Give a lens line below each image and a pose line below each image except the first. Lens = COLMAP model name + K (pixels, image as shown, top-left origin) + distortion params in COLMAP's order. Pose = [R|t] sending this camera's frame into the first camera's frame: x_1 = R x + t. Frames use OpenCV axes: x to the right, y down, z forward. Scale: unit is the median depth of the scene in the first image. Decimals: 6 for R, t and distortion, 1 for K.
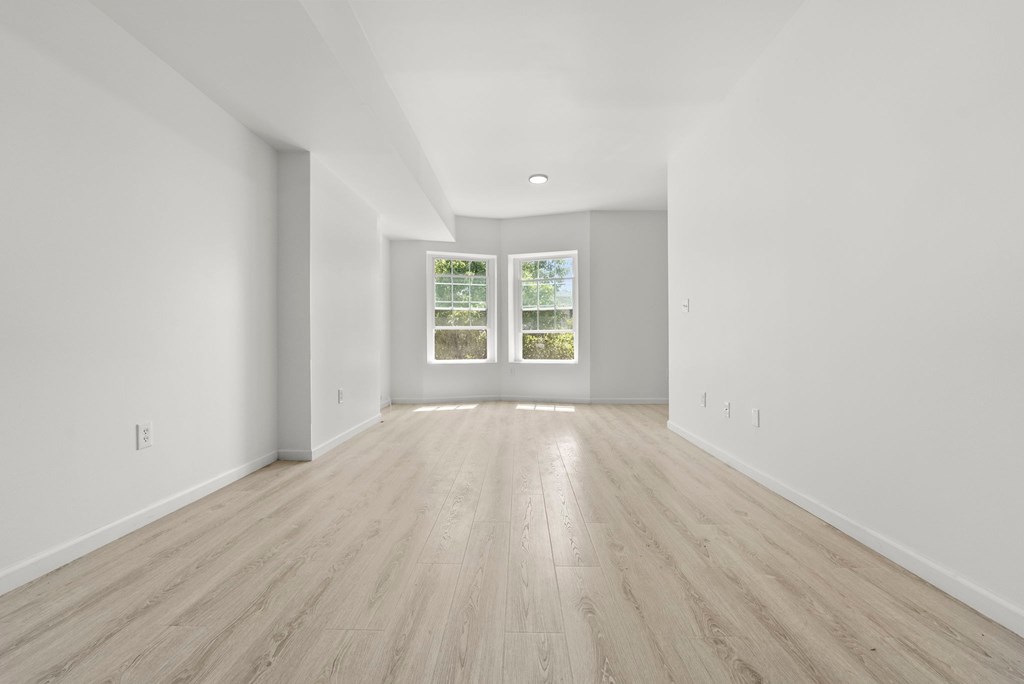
lens RADIAL K [[417.1, 0, 510.7], [0, 417.1, 341.3], [0, 0, 1]] dist [-0.001520, -0.000117]
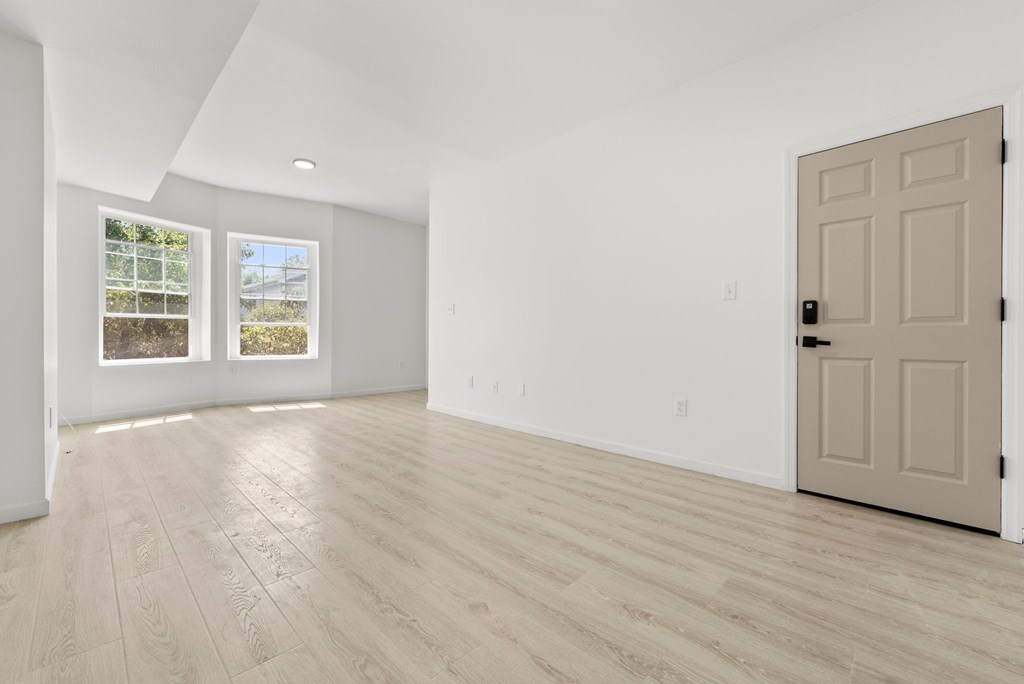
lens RADIAL K [[417.1, 0, 512.5], [0, 417.1, 338.3], [0, 0, 1]] dist [-0.001520, -0.000117]
pose [[0.679956, 0.004891, 0.733237, -0.248367], [-0.010130, 0.999945, 0.002724, -0.000994], [-0.733183, -0.009280, 0.679968, 0.006416]]
